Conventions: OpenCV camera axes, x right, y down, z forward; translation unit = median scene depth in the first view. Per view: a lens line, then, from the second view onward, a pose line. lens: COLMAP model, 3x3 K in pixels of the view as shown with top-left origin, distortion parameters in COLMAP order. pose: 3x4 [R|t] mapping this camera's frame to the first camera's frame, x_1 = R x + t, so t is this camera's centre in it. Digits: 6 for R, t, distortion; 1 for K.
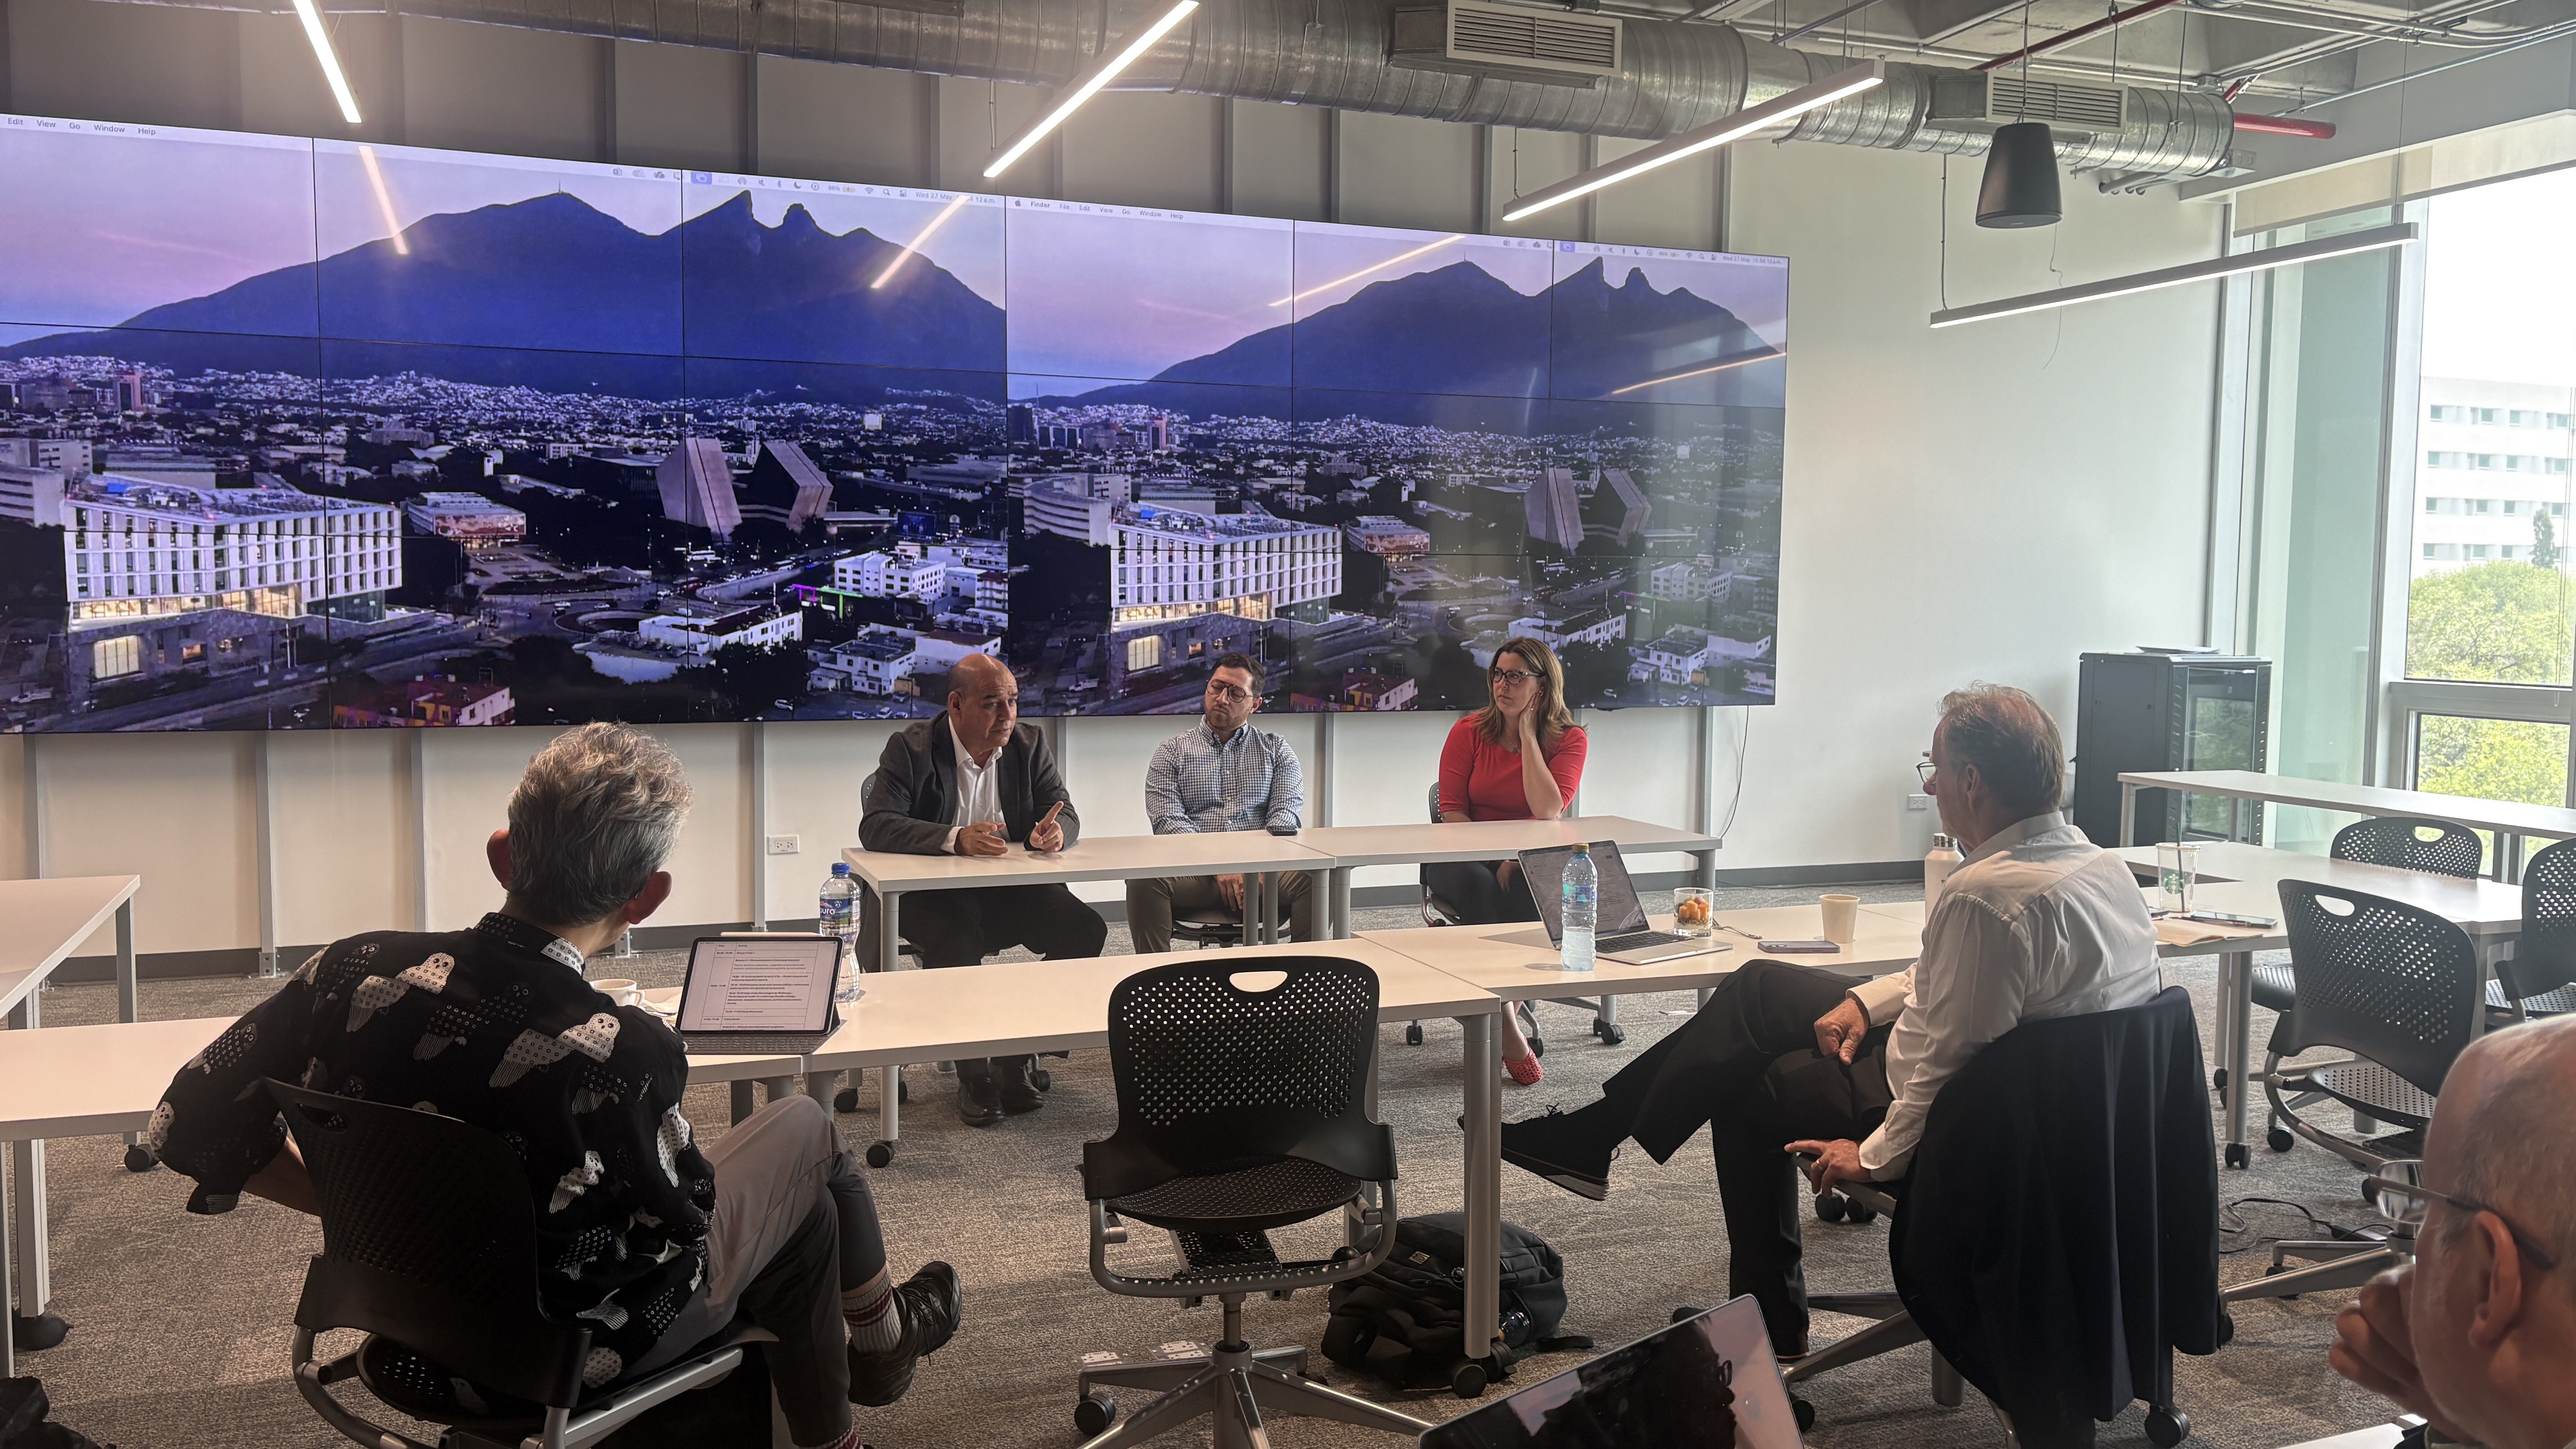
lens RADIAL K [[2017.4, 0, 1283.1], [0, 2017.4, 728.7], [0, 0, 1]] dist [0.048006, -0.054358]
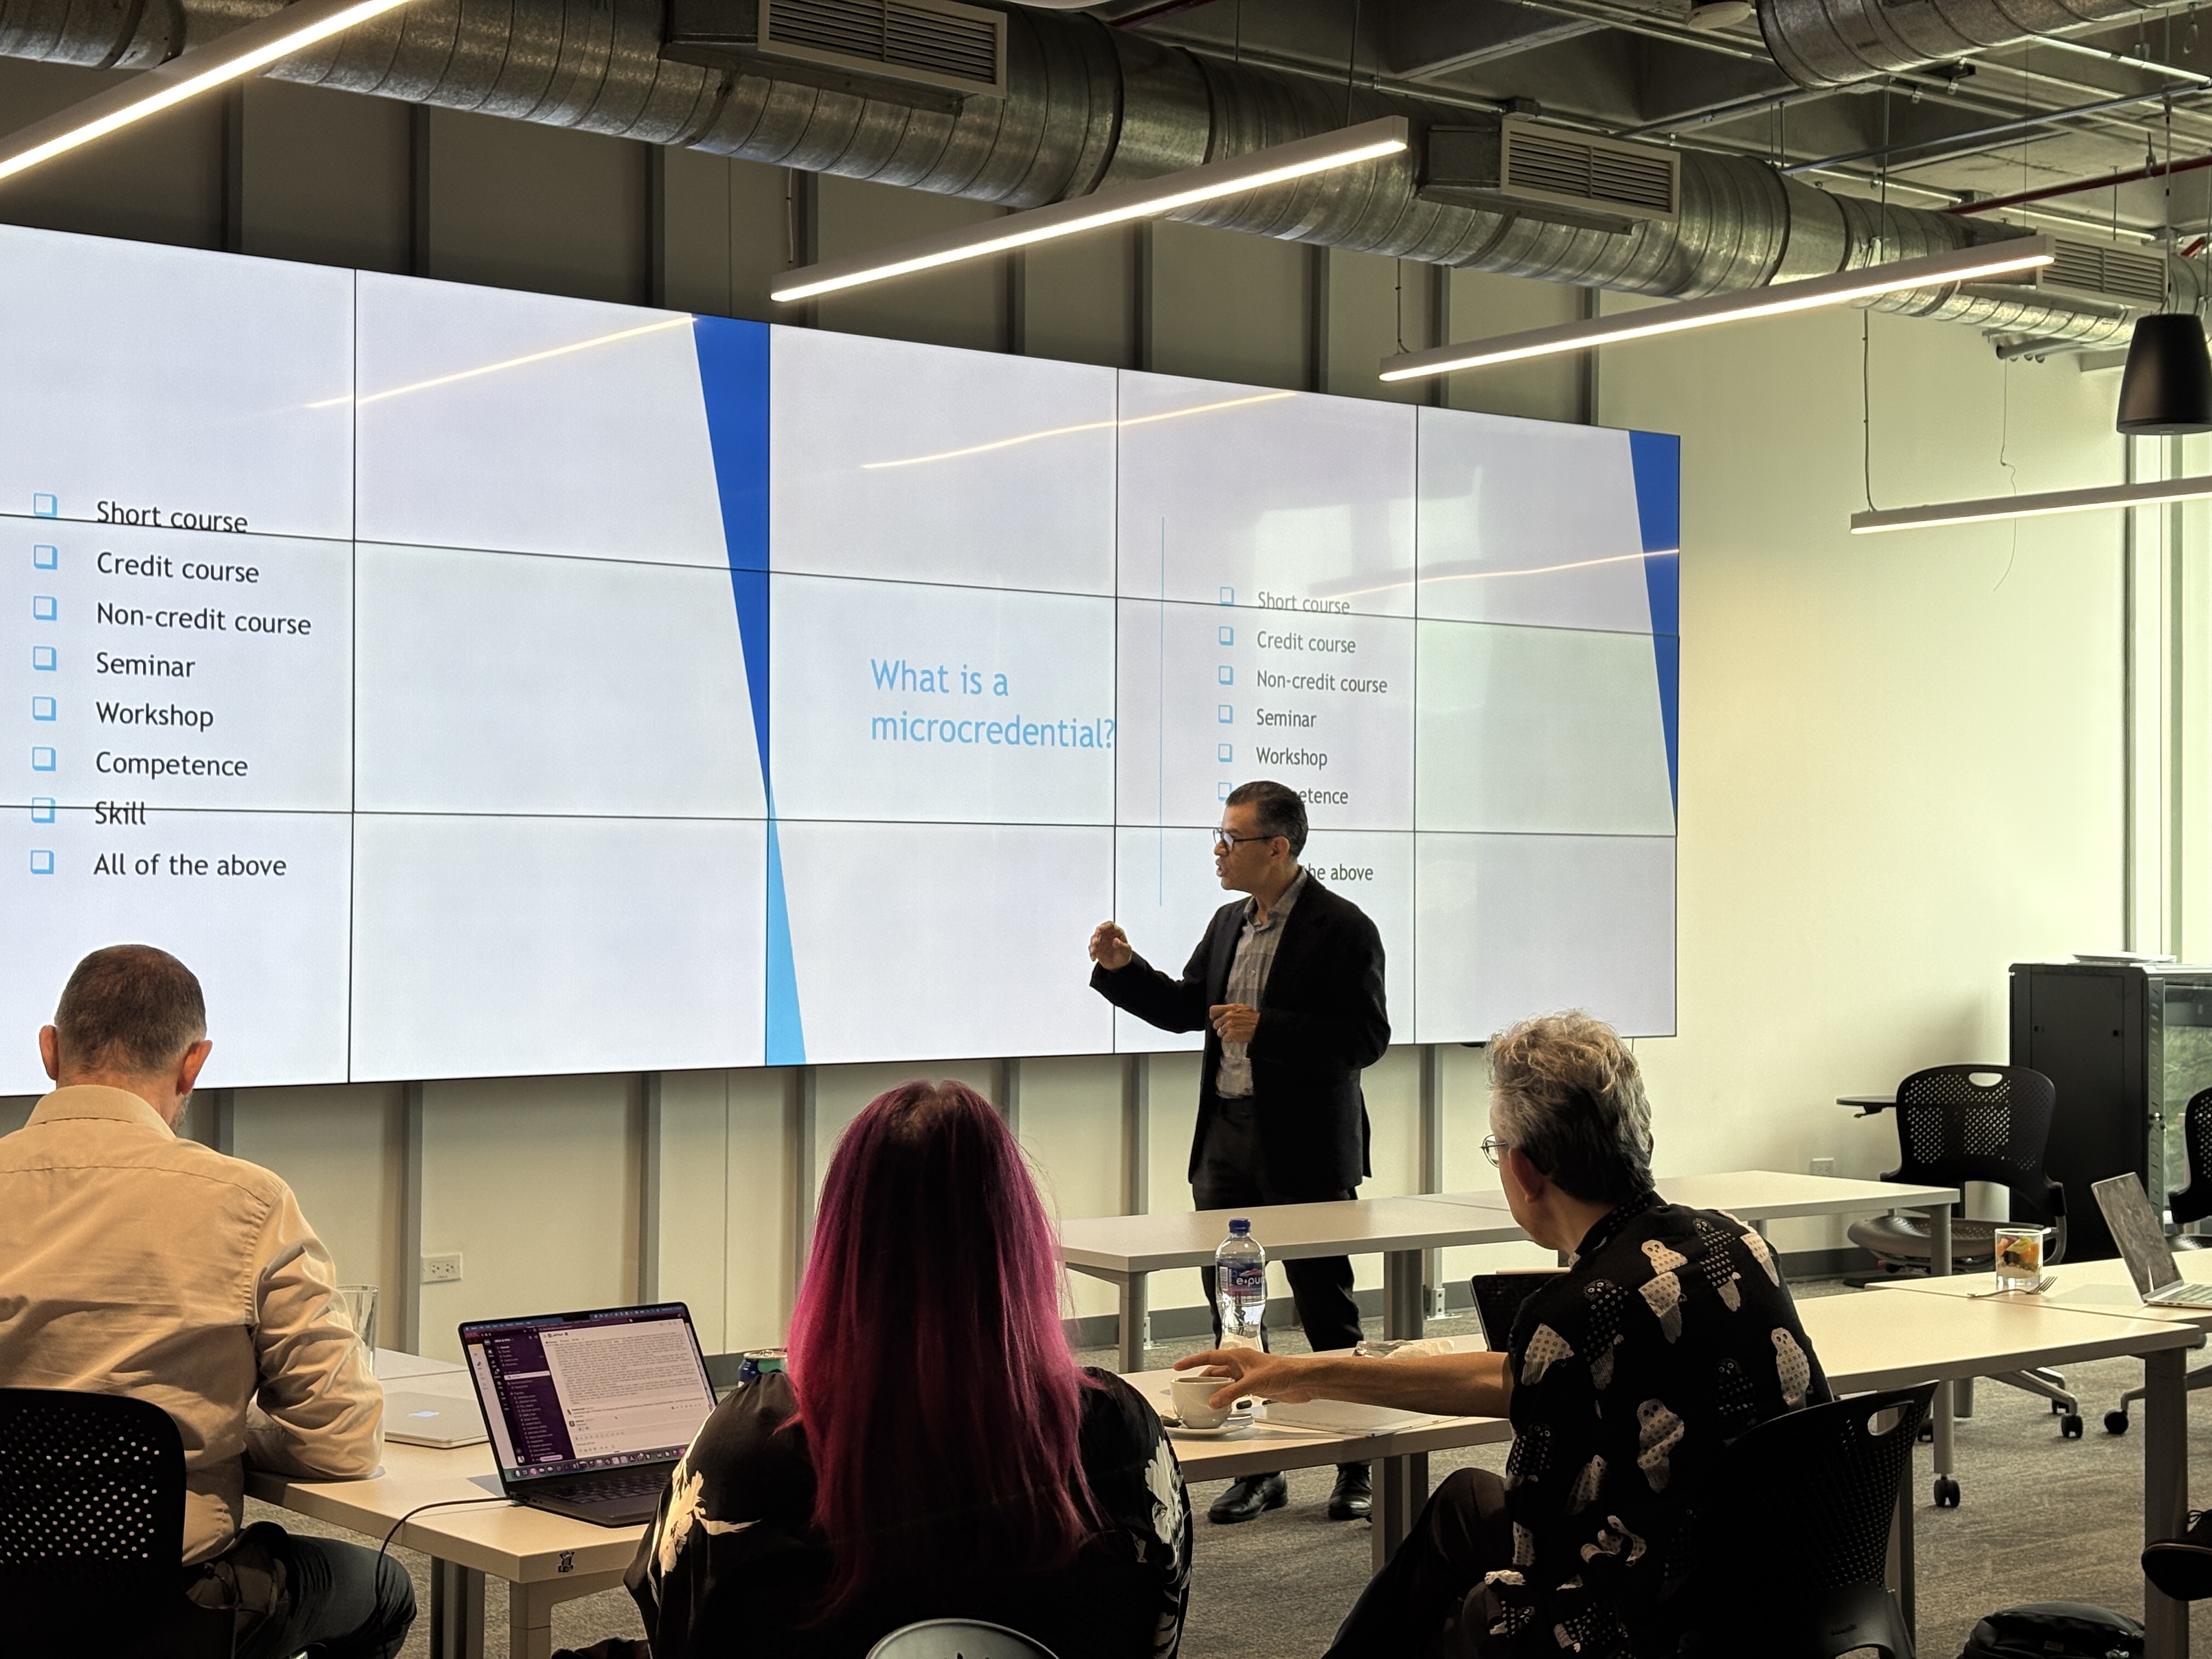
lens RADIAL K [[3459.7, 0, 1111.6], [0, 3459.7, 837.4], [0, 0, 1]] dist [0.023225, 0.000000]
pose [[0.955733, -0.000468, 0.294233, -0.401897], [0.024178, 0.996742, -0.076952, 0.009350], [-0.293239, 0.080659, 0.952631, -0.170907]]
